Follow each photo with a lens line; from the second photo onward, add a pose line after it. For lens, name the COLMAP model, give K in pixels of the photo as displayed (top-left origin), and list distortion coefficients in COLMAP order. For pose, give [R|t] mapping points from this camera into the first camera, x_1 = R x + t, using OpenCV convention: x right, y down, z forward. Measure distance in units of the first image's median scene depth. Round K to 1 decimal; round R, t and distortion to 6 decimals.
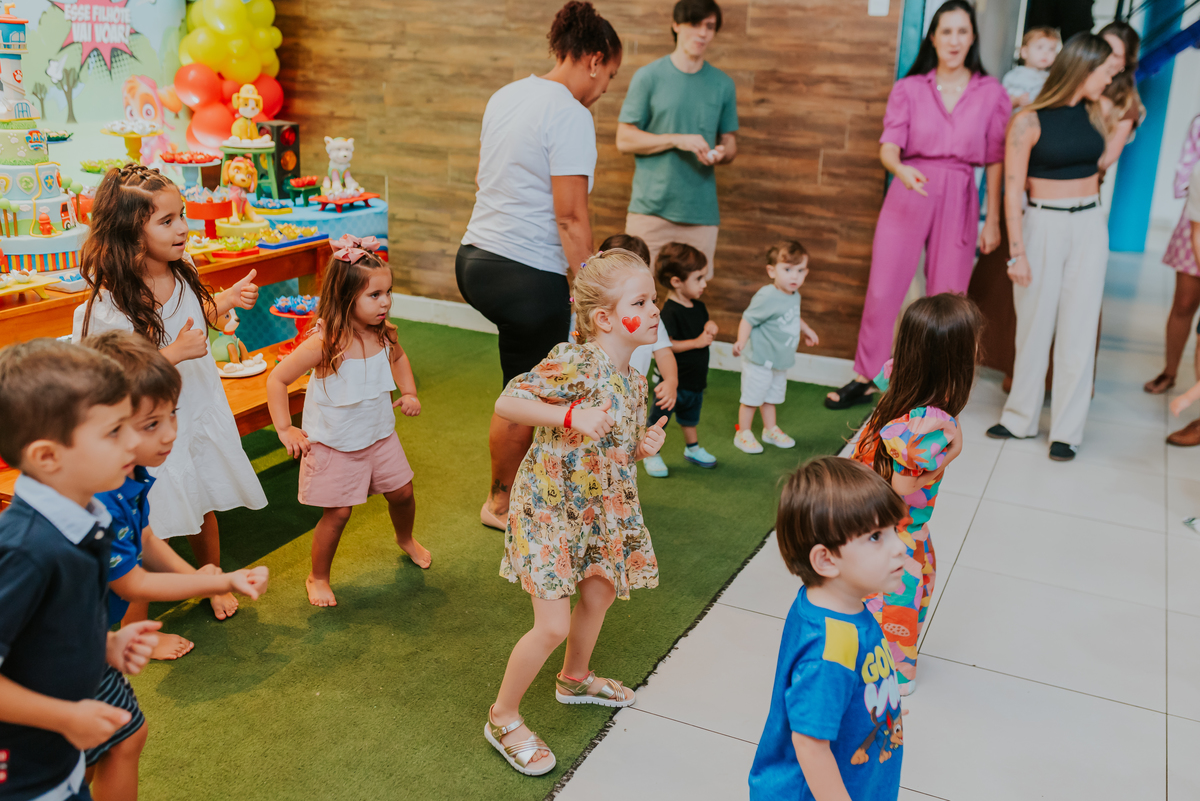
lens RADIAL K [[1197.2, 0, 600.7], [0, 1197.2, 403.8], [0, 0, 1]] dist [0.015988, 0.000000]
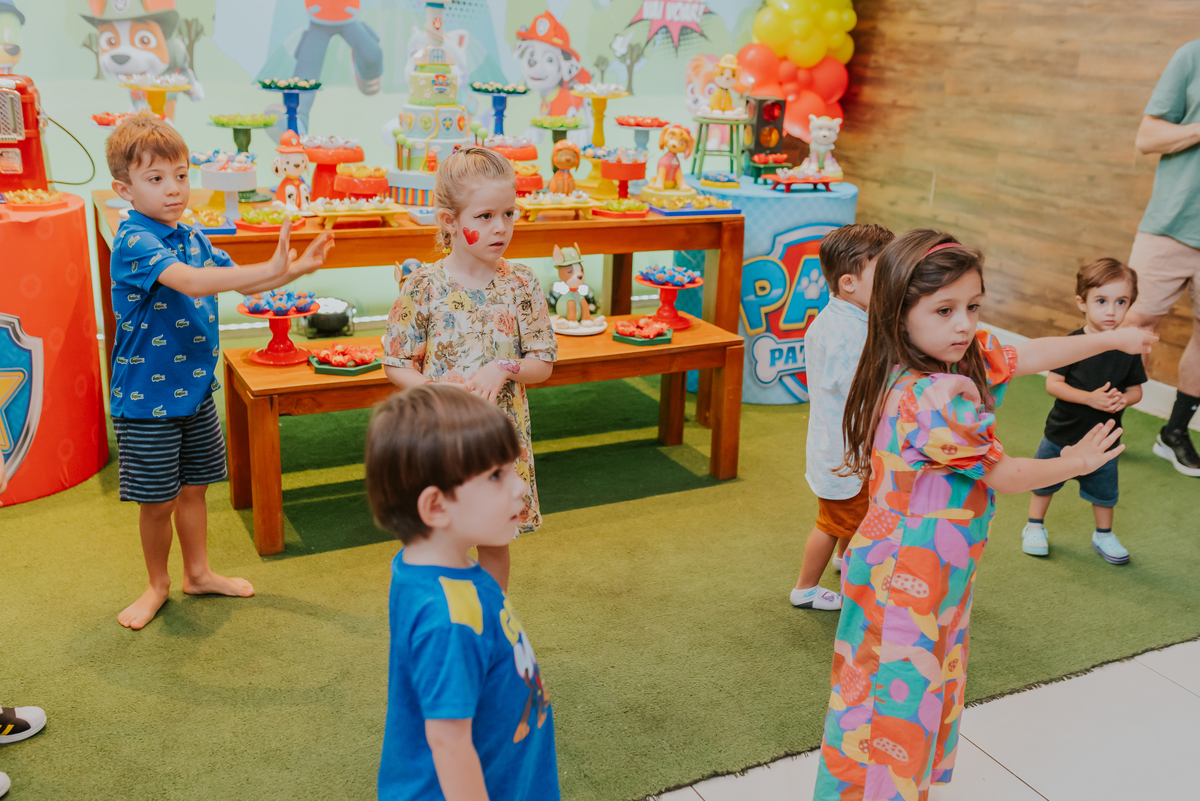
lens RADIAL K [[1197.2, 0, 601.6], [0, 1197.2, 396.3], [0, 0, 1]] dist [0.015988, 0.000000]
pose [[0.792156, 0.187016, -0.580960, 0.192089], [-0.202081, 0.978573, 0.039468, -0.010958], [0.575893, 0.086136, 0.812975, 0.145389]]
